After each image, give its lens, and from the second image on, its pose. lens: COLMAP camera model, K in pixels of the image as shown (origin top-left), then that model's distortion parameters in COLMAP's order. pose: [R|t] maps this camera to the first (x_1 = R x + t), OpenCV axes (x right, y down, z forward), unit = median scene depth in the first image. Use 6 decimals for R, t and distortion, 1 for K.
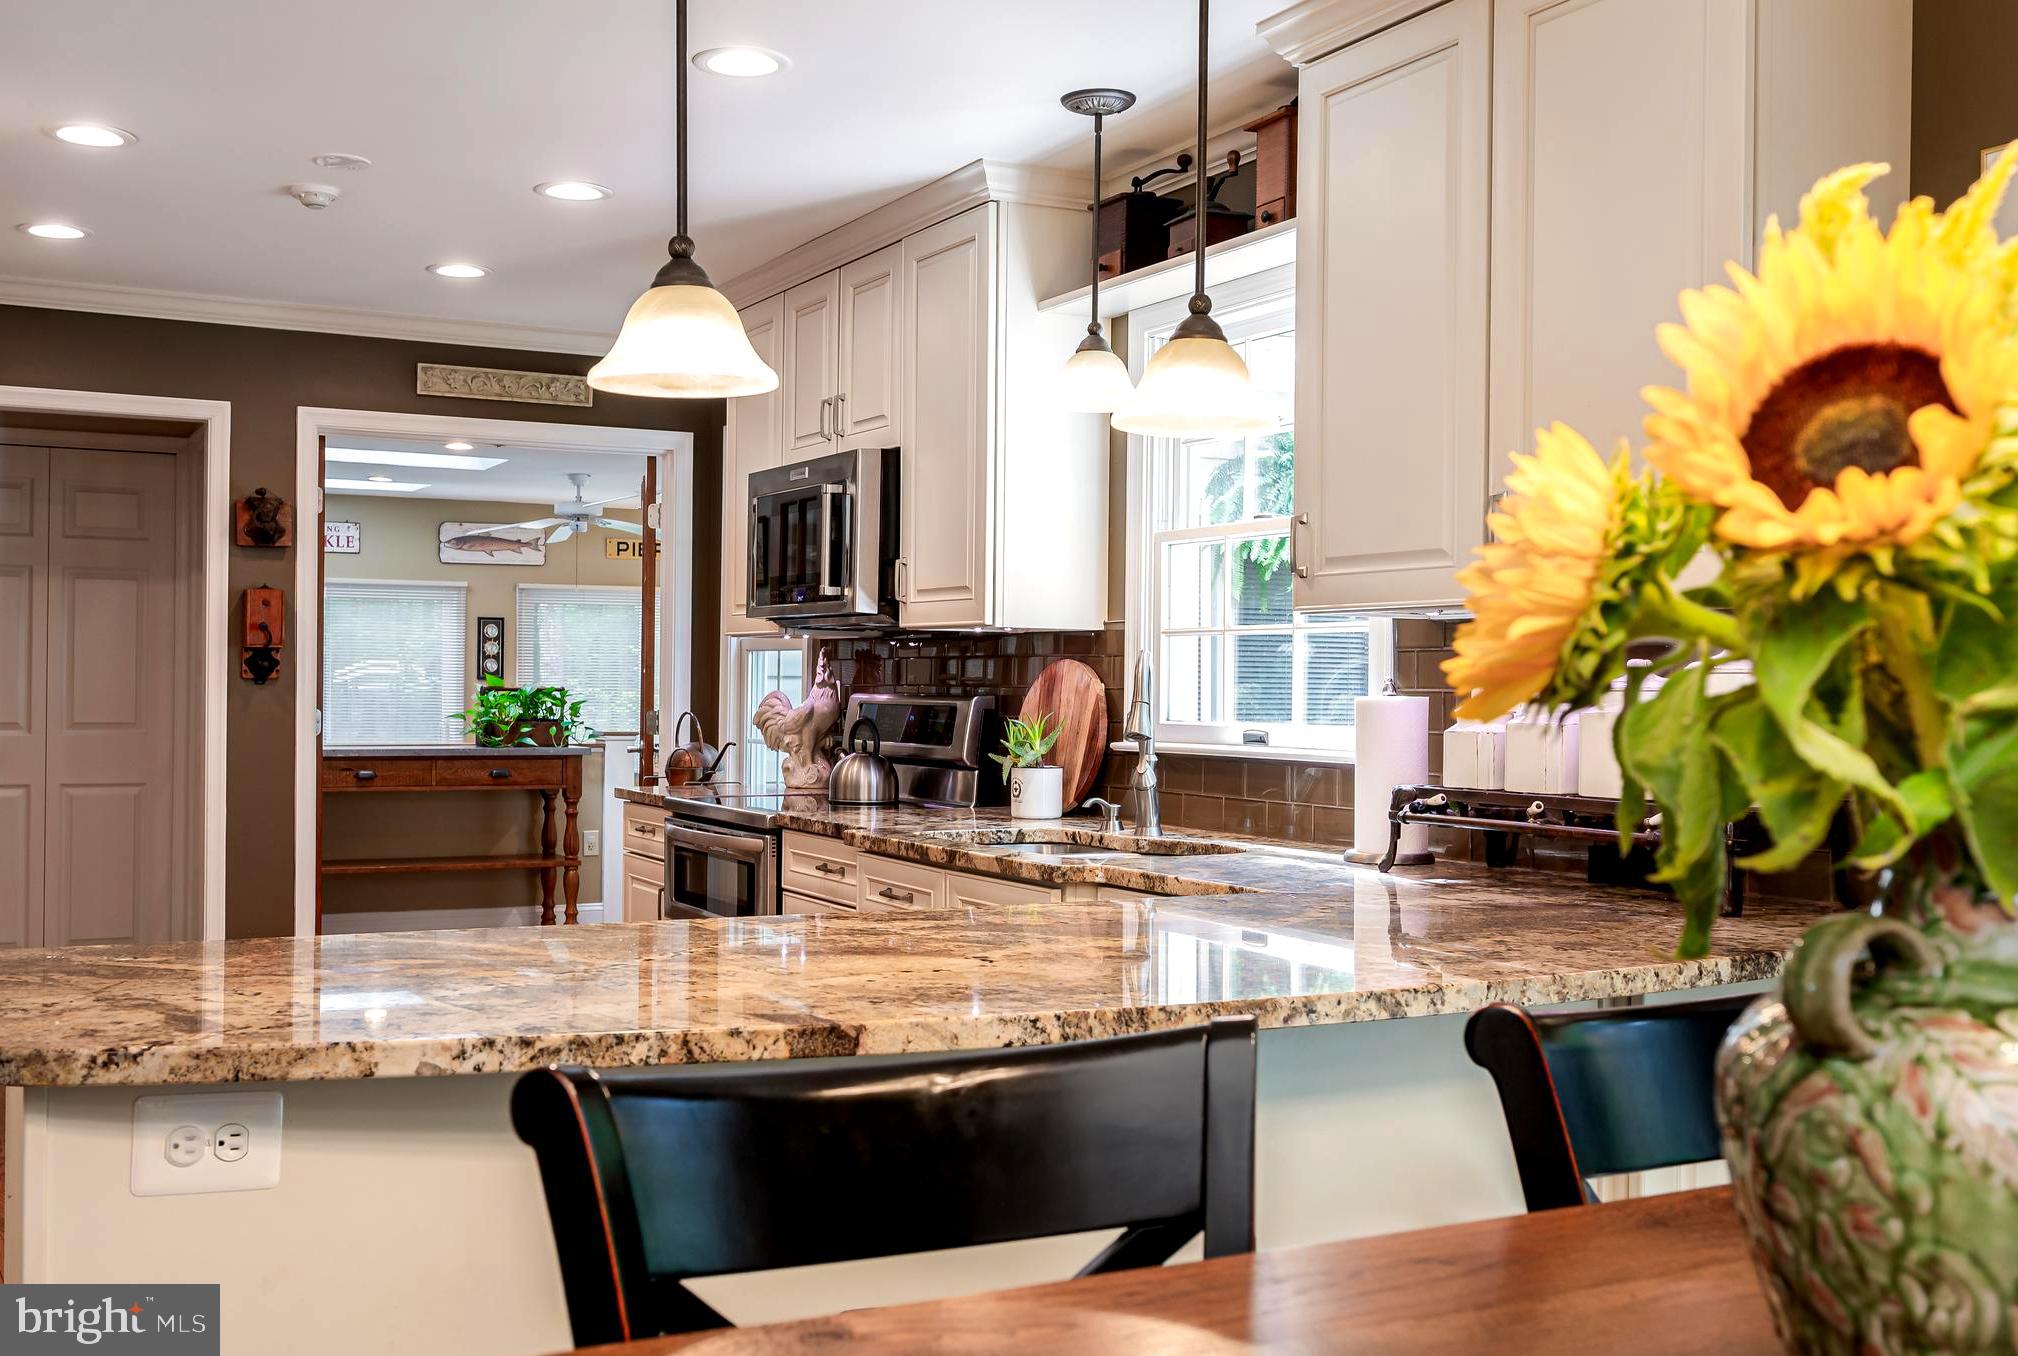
lens RADIAL K [[1940.1, 0, 968.6], [0, 1940.1, 700.4], [0, 0, 1]] dist [-0.021368, -0.006112]
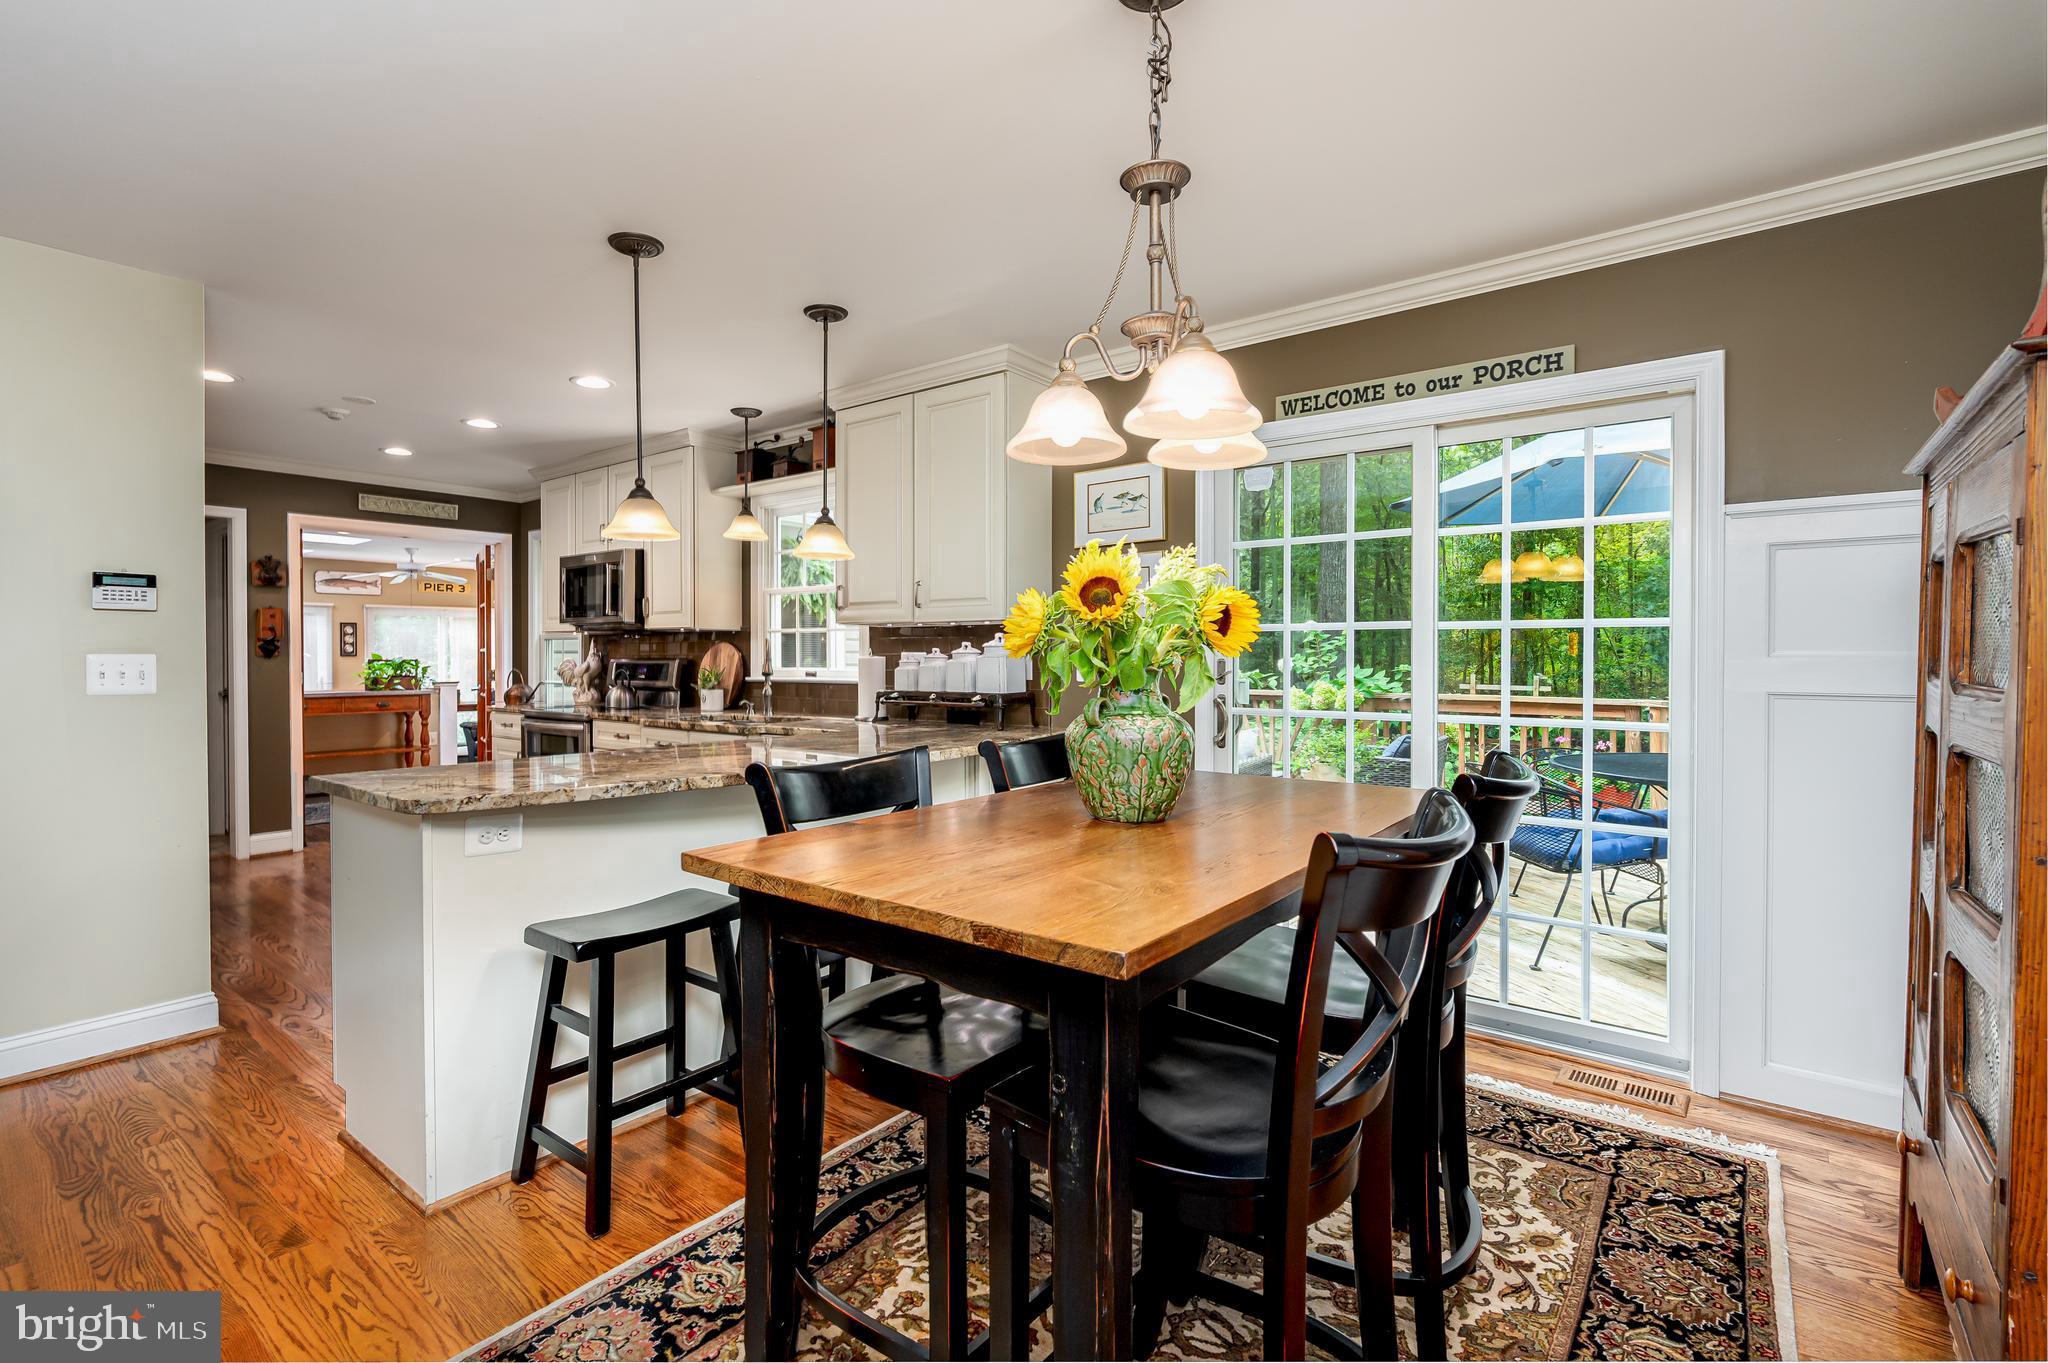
lens RADIAL K [[919.4, 0, 1024.0], [0, 919.4, 681.5], [0, 0, 1]] dist [-0.001255, 0.000002]
pose [[0.895143, -0.025503, 0.445049, -0.120701], [0.015629, 0.999544, 0.025843, 0.002271], [-0.445505, -0.016177, 0.895133, -0.159506]]
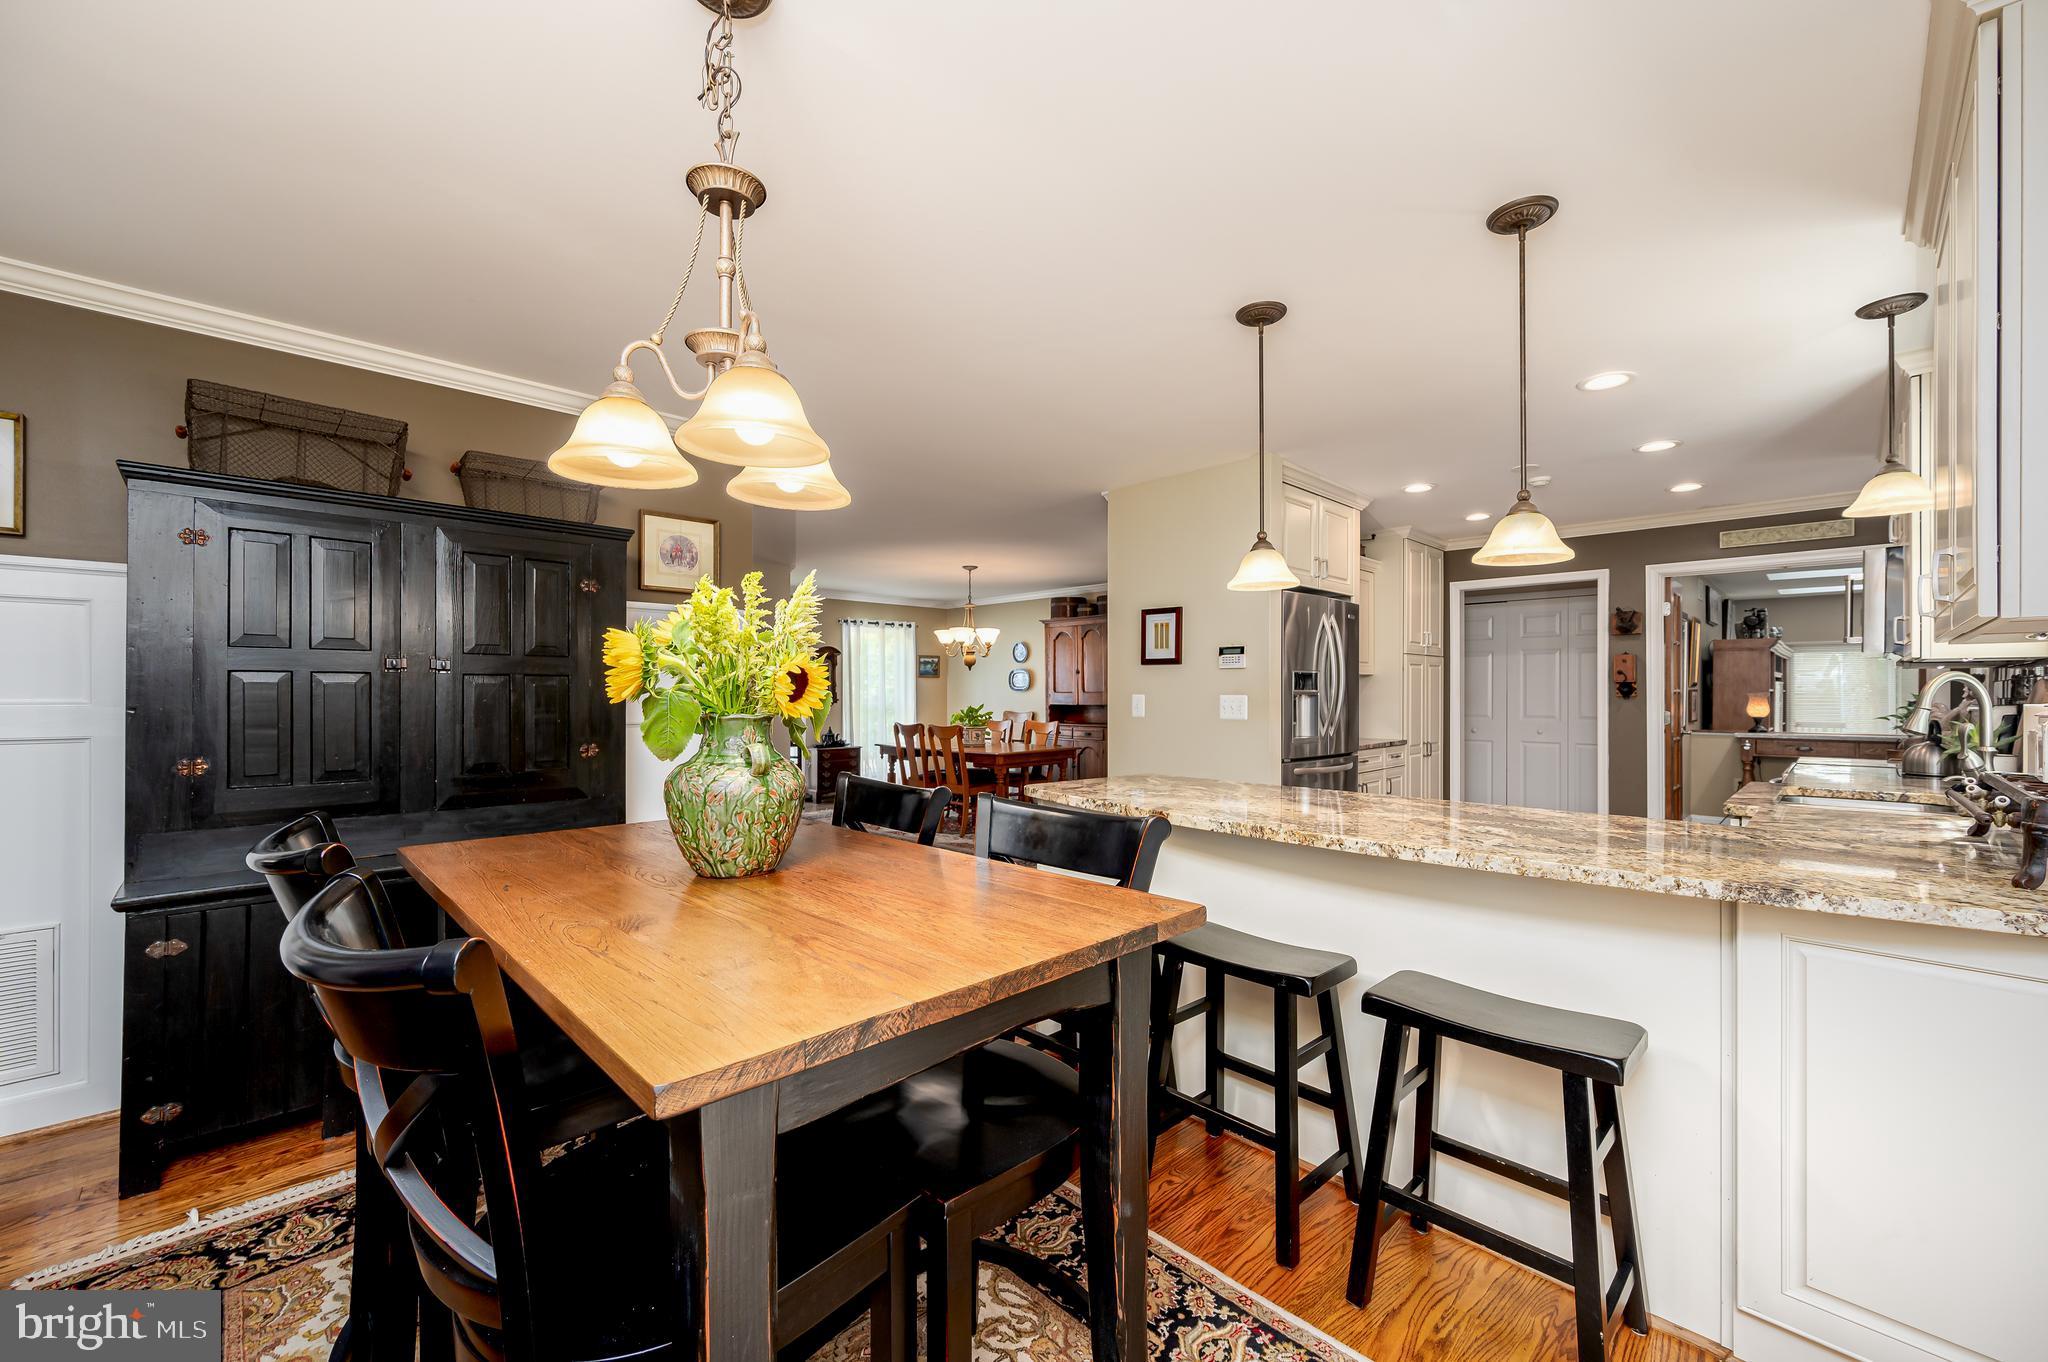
lens RADIAL K [[791.7, 0, 1024.0], [0, 791.7, 681.0], [0, 0, 1]] dist [-0.000860, -0.000064]
pose [[0.314012, -0.023795, -0.949121, 0.289699], [-0.006948, 0.999602, -0.027360, 0.000340], [0.949394, 0.015186, 0.313721, 0.114441]]
